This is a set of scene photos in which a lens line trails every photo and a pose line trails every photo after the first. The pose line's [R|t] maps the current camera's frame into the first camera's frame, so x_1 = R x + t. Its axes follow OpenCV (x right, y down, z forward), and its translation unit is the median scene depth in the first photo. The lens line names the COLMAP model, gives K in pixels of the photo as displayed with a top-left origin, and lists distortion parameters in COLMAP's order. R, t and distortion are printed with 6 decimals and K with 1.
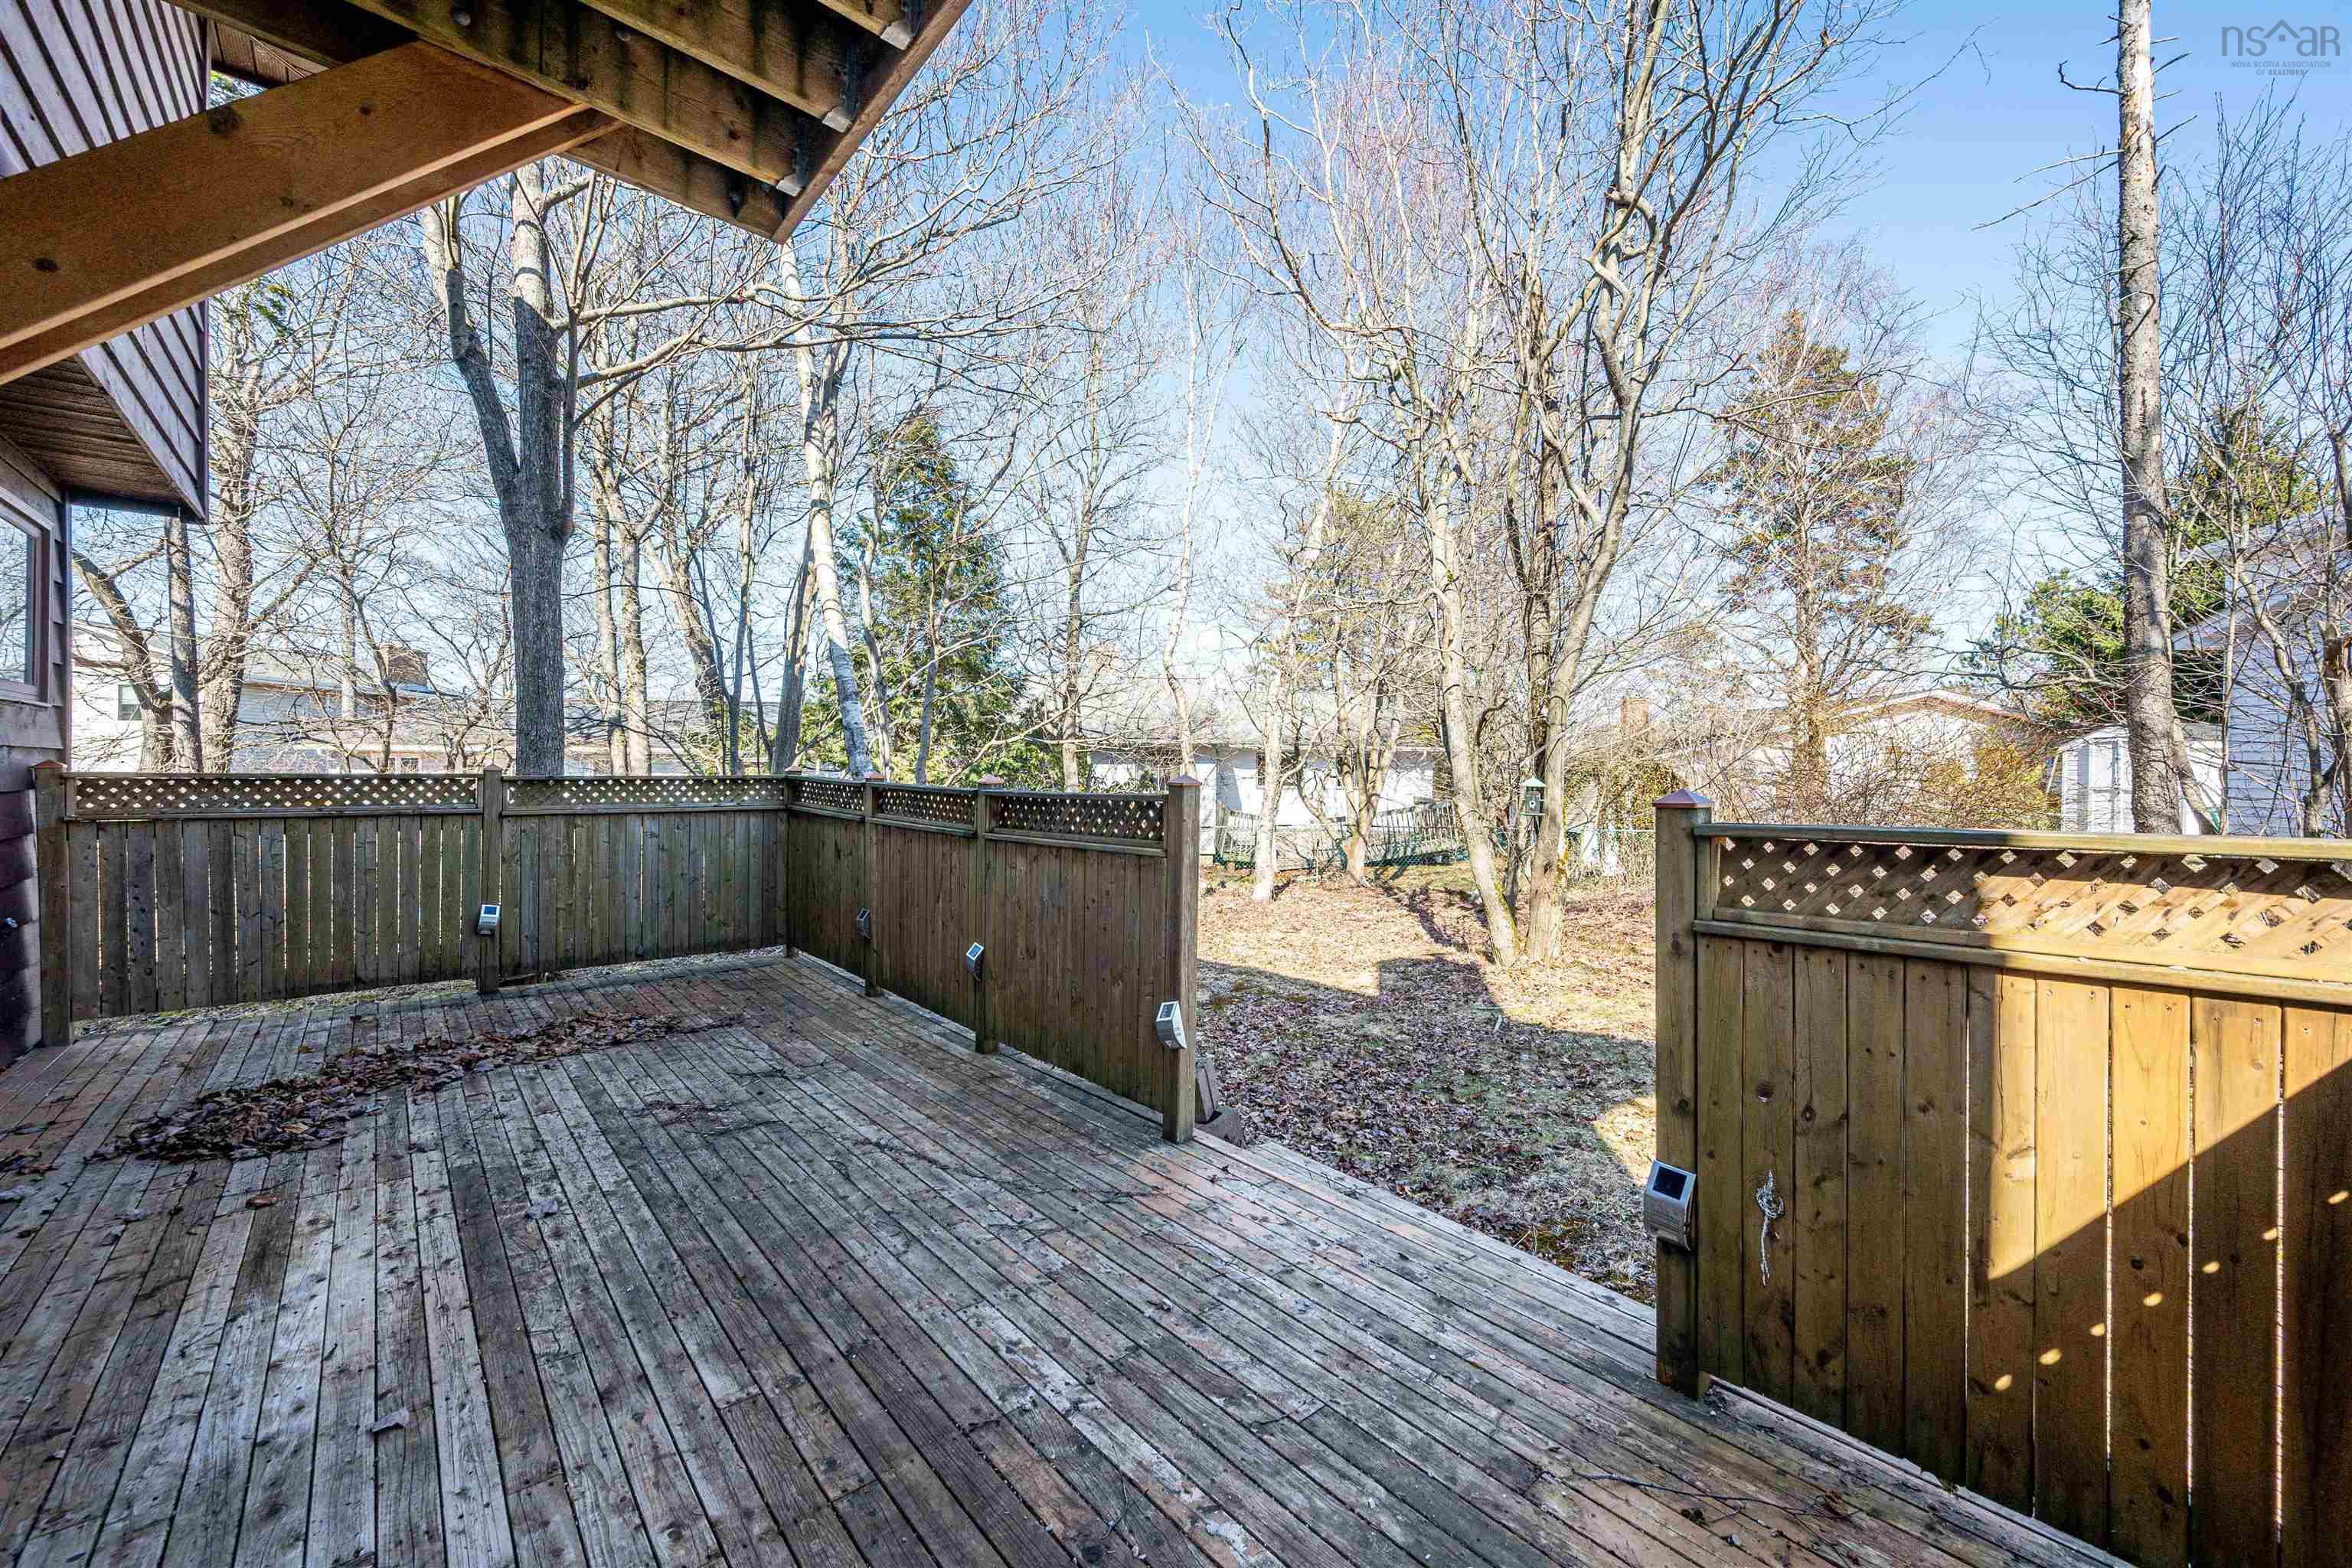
lens RADIAL K [[944.7, 0, 1175.8], [0, 944.7, 767.1], [0, 0, 1]] dist [0.000575, 0.000870]
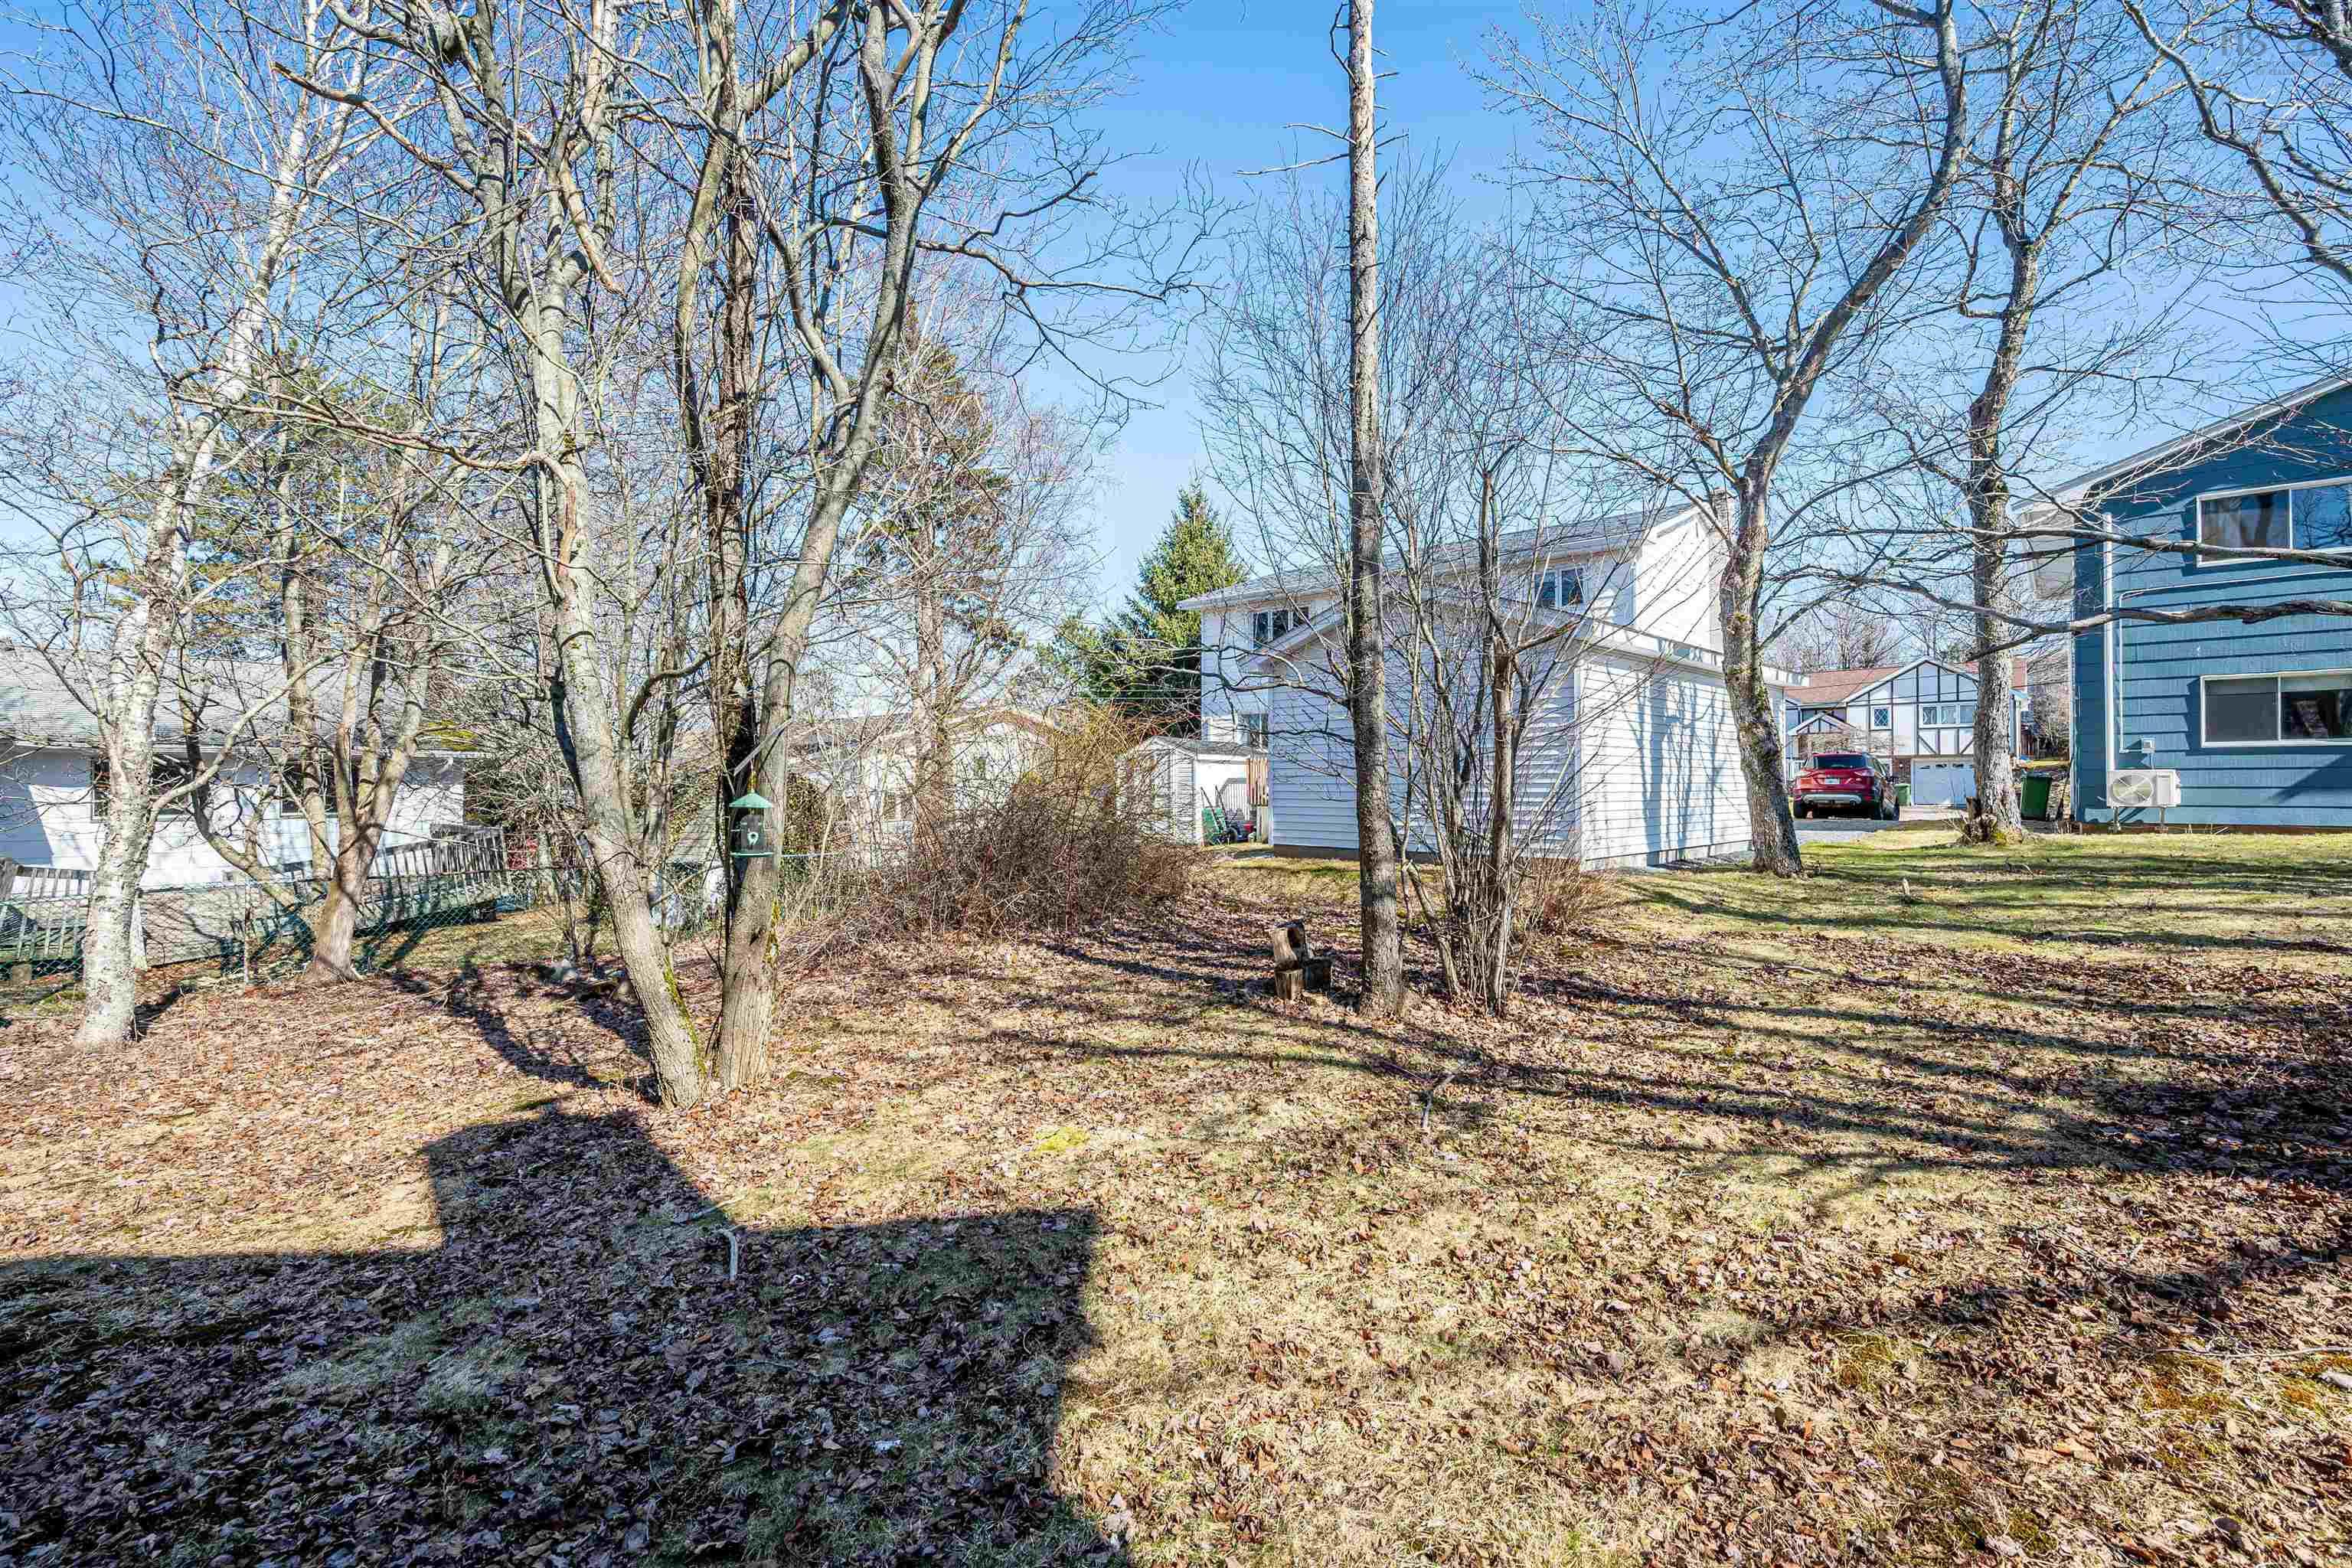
lens RADIAL K [[1015.5, 0, 1176.0], [0, 1015.5, 784.0], [0, 0, 1]] dist [0.003576, 0.000481]
pose [[0.623726, -0.009140, 0.781589, 0.021941], [0.006881, 0.999957, 0.006202, 0.001788], [-0.781612, 0.001510, 0.623763, 0.192154]]
